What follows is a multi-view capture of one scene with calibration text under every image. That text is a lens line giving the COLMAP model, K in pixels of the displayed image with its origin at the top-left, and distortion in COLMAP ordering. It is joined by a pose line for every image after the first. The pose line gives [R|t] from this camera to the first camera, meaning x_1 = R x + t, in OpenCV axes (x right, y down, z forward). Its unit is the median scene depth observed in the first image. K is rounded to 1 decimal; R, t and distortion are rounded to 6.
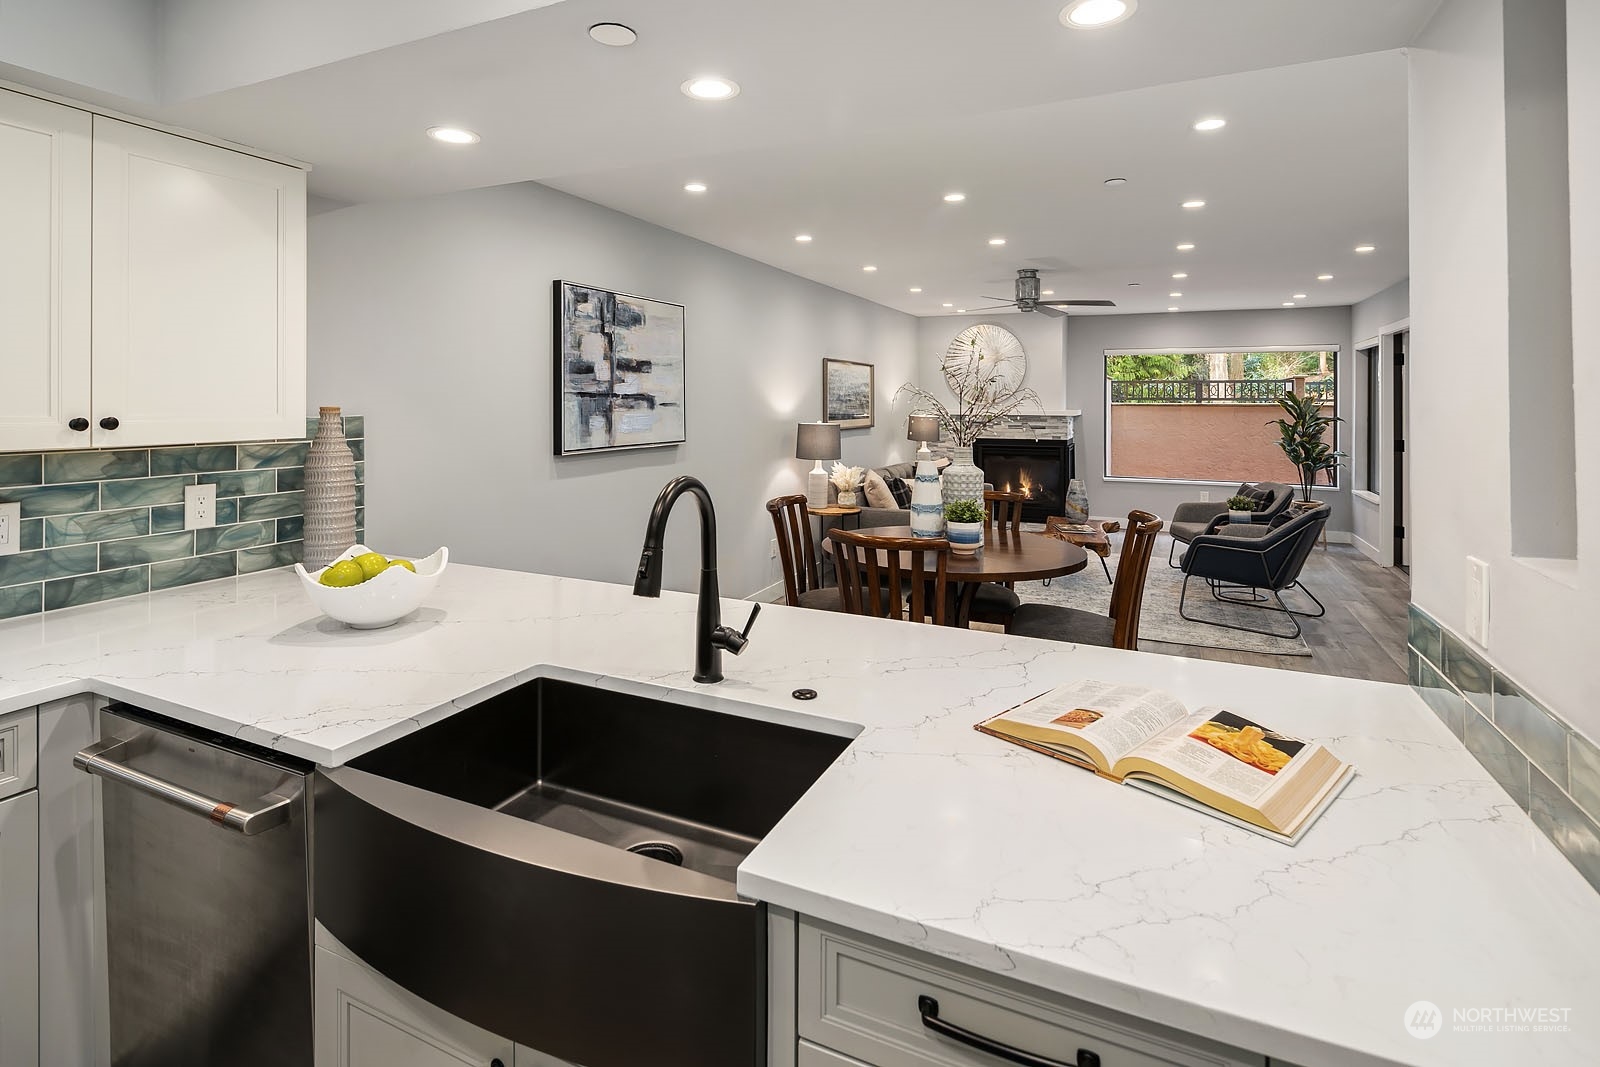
lens RADIAL K [[785.8, 0, 781.4], [0, 785.8, 403.2], [0, 0, 1]] dist [0.002526, -0.003301]
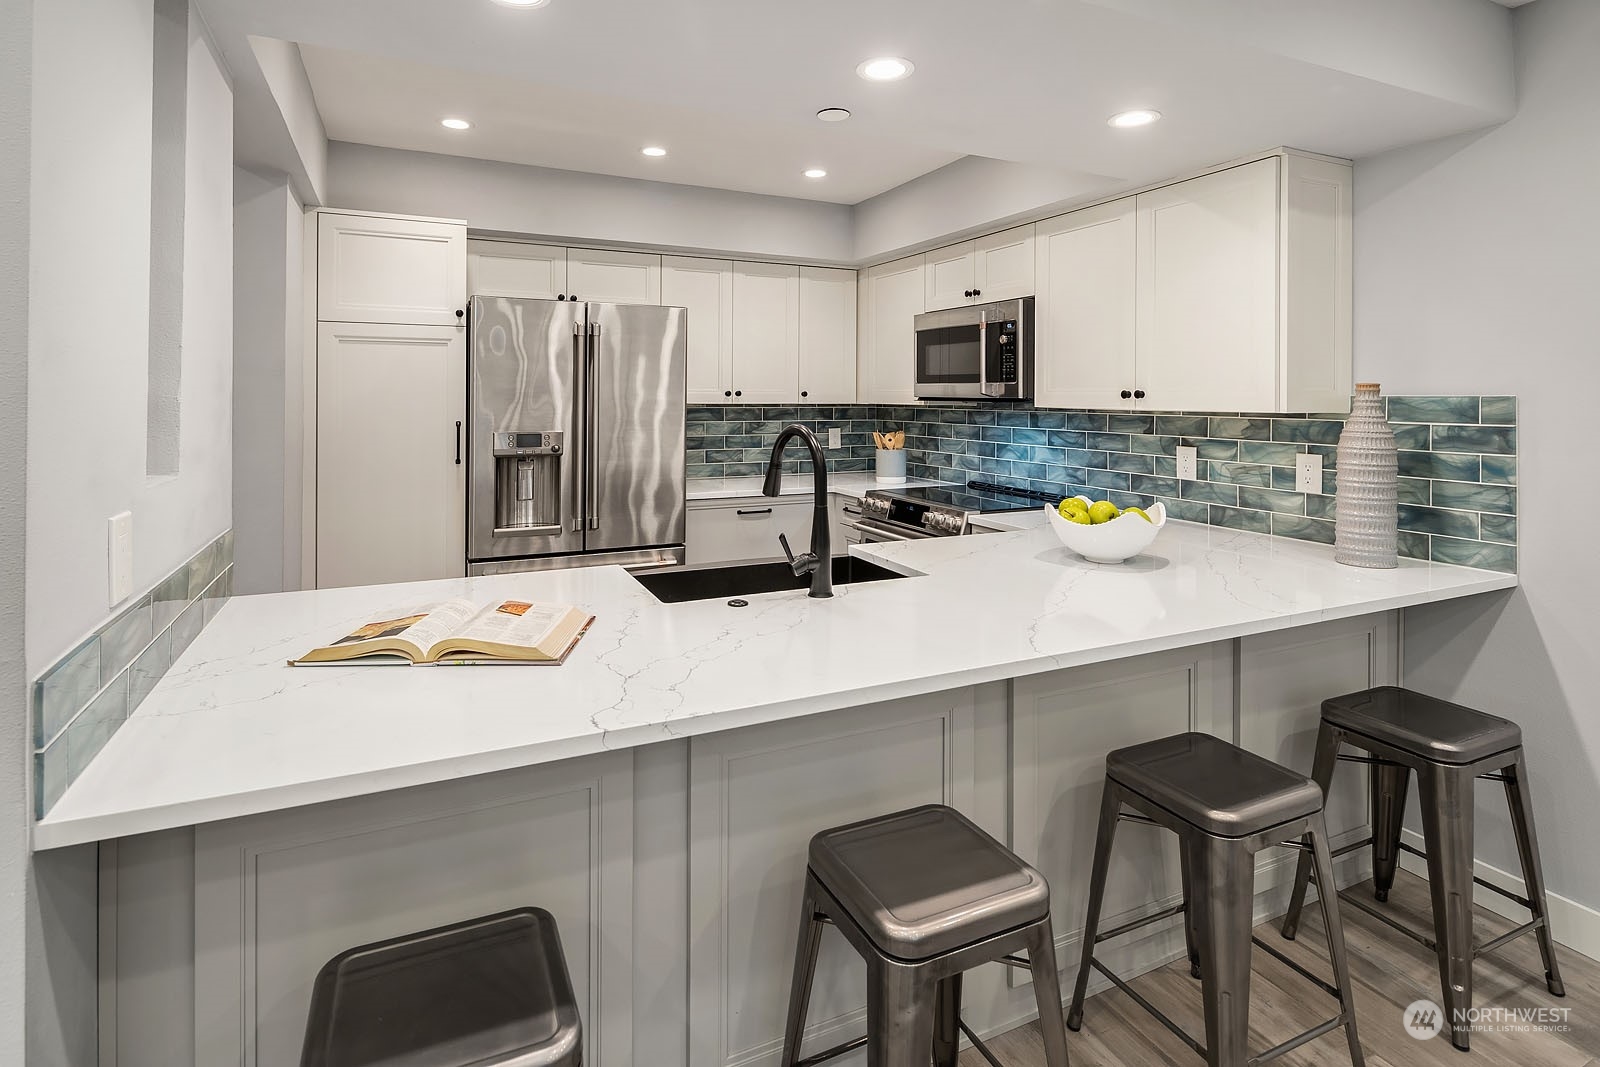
lens RADIAL K [[737.3, 0, 865.3], [0, 737.3, 393.2], [0, 0, 1]] dist [0.001007, -0.000955]
pose [[-0.547617, -0.006051, -0.836707, 0.285921], [-0.008155, 0.999965, -0.001894, 0.013944], [0.836689, 0.005786, -0.547647, 0.609820]]
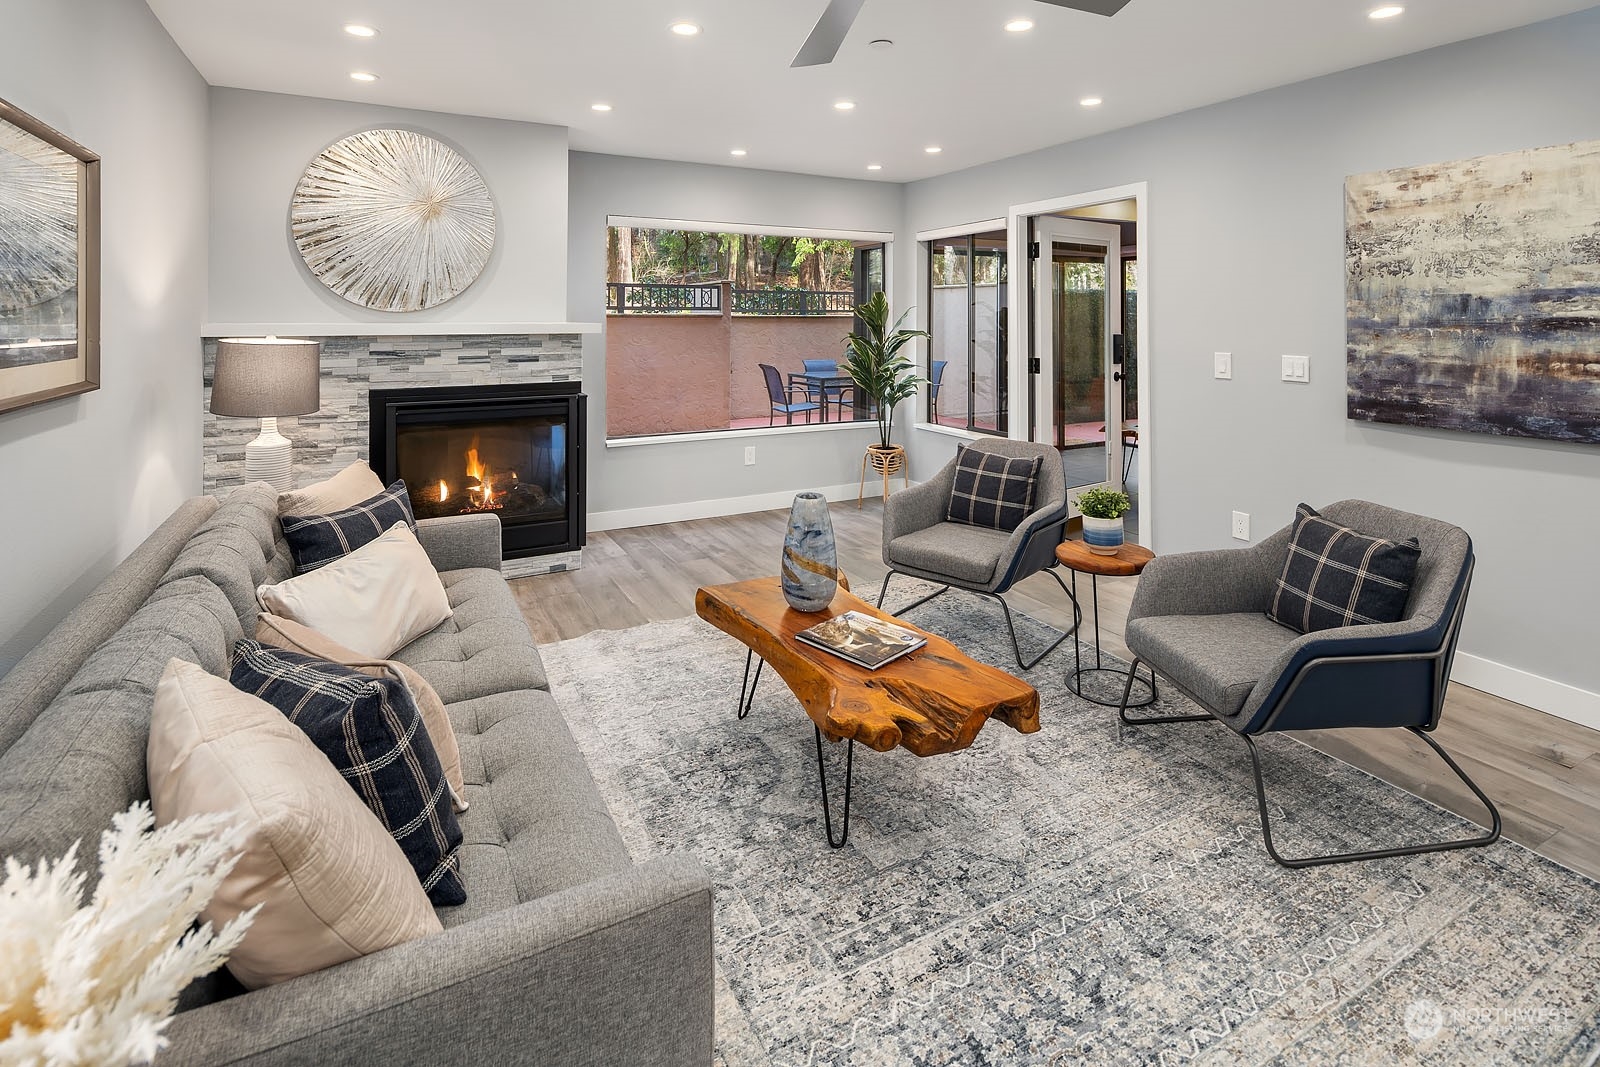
lens RADIAL K [[785.8, 0, 786.0], [0, 785.8, 311.2], [0, 0, 1]] dist [0.002526, -0.003301]
pose [[0.605347, 0.003831, 0.795953, 0.090831], [0.004274, 0.999958, -0.008063, 0.013752], [-0.795950, 0.008283, 0.605305, 1.272304]]
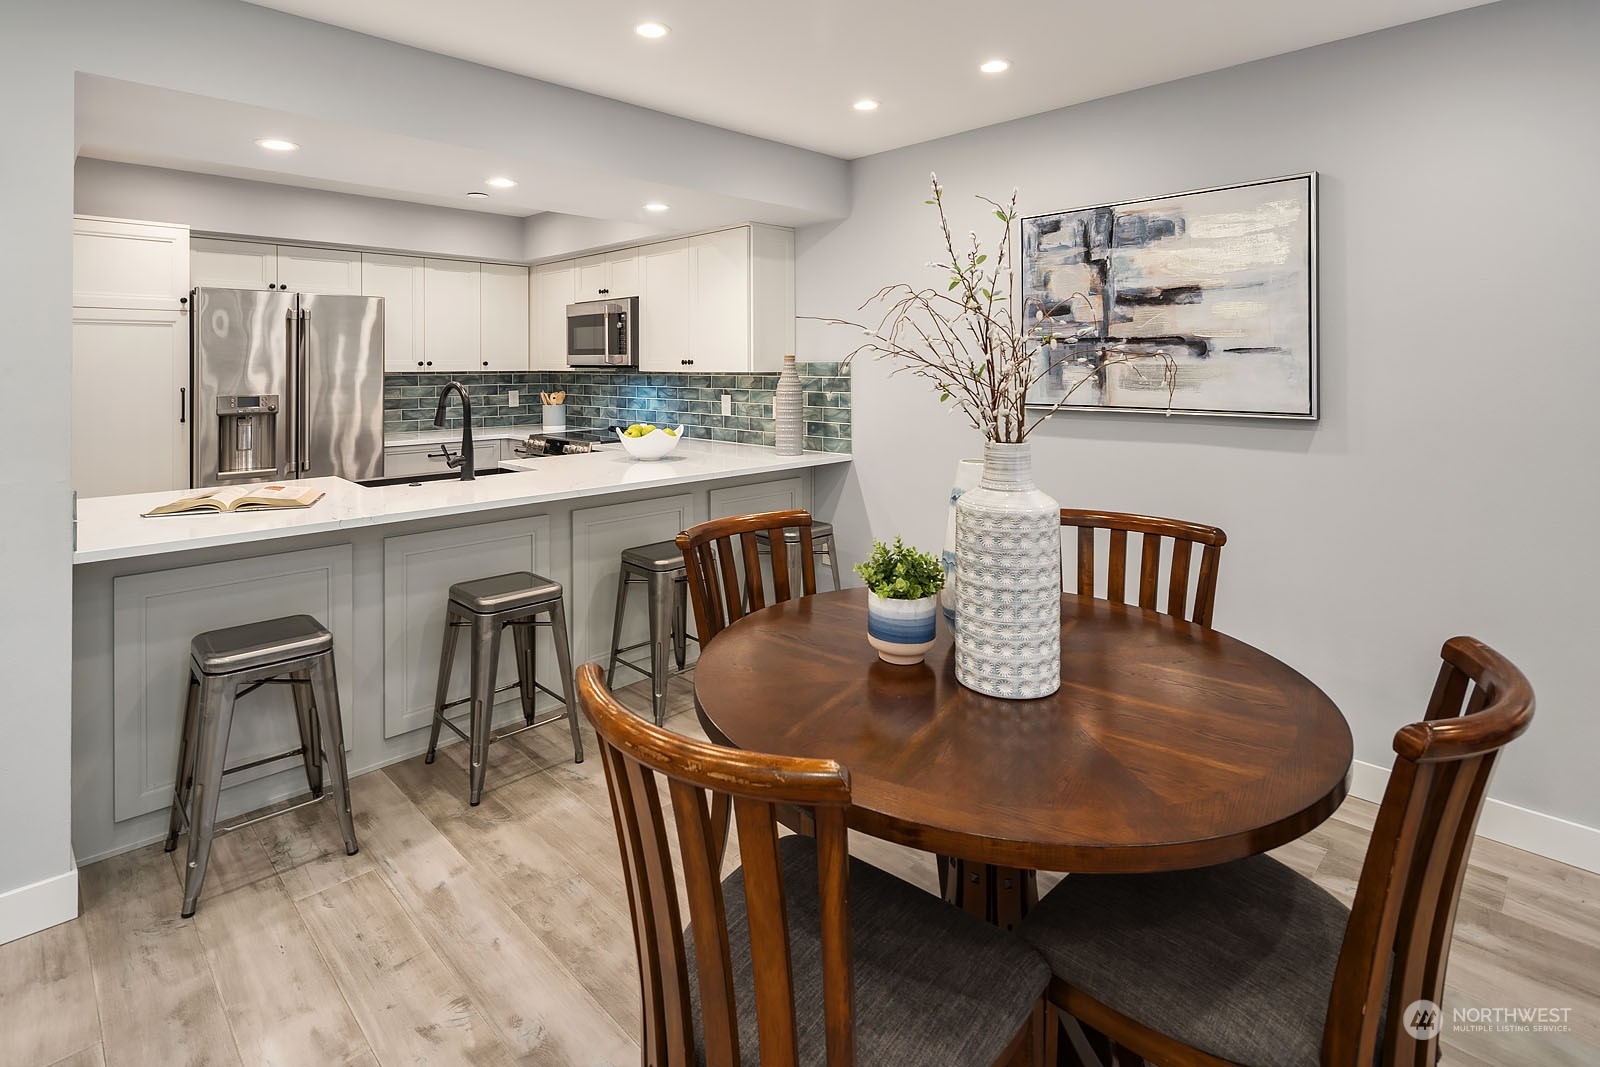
lens RADIAL K [[785.8, 0, 786.0], [0, 785.8, 361.0], [0, 0, 1]] dist [0.002526, -0.003301]
pose [[-0.342333, -0.003117, -0.939574, 0.622387], [-0.000304, 0.999995, -0.003207, 0.013583], [0.939579, -0.000812, -0.342332, 0.978864]]
